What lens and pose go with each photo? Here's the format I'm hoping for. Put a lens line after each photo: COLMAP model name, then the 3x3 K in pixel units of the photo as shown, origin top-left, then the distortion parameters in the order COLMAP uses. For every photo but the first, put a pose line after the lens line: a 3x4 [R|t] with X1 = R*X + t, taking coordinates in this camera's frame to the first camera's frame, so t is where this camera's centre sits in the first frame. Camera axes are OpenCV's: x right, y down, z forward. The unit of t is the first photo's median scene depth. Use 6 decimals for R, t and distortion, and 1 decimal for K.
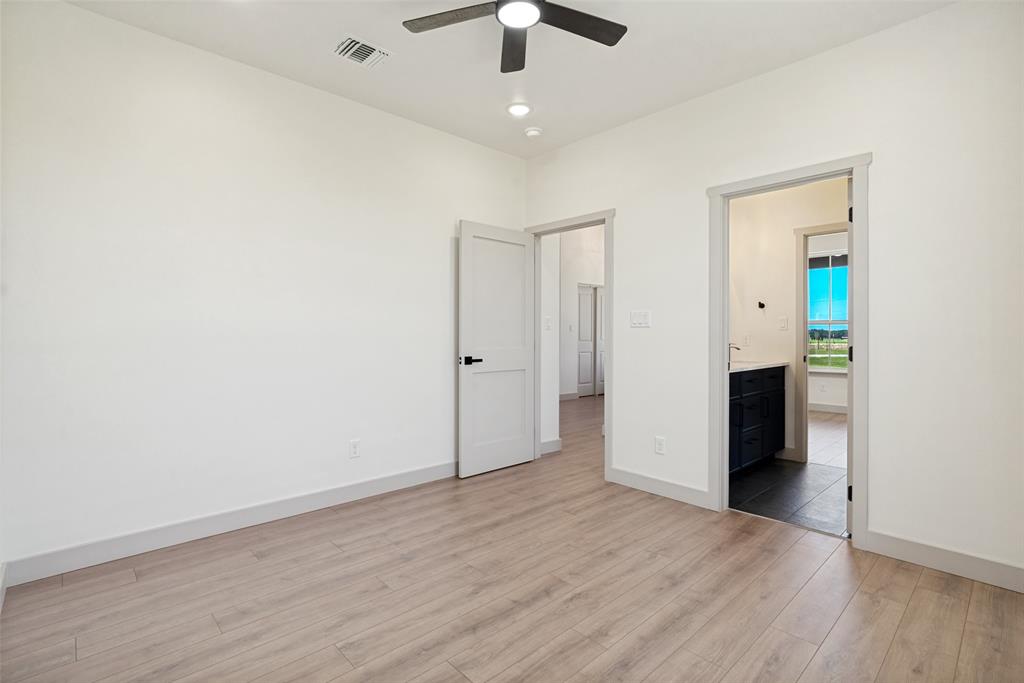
lens RADIAL K [[478.7, 0, 517.1], [0, 478.7, 338.7], [0, 0, 1]] dist [-0.001877, 0.000518]
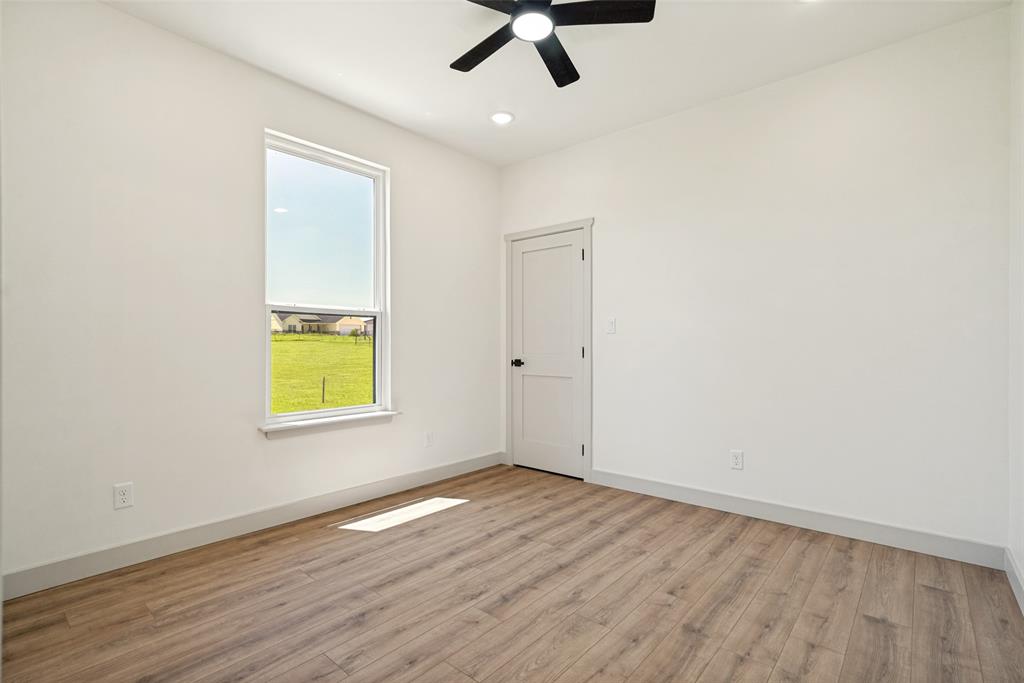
lens RADIAL K [[478.7, 0, 517.1], [0, 478.7, 338.7], [0, 0, 1]] dist [-0.001877, 0.000518]
pose [[-0.994099, -0.003785, -0.108408, 0.147097], [-0.003608, 0.999992, -0.001831, 0.003106], [0.108414, -0.001429, -0.994105, 1.997300]]
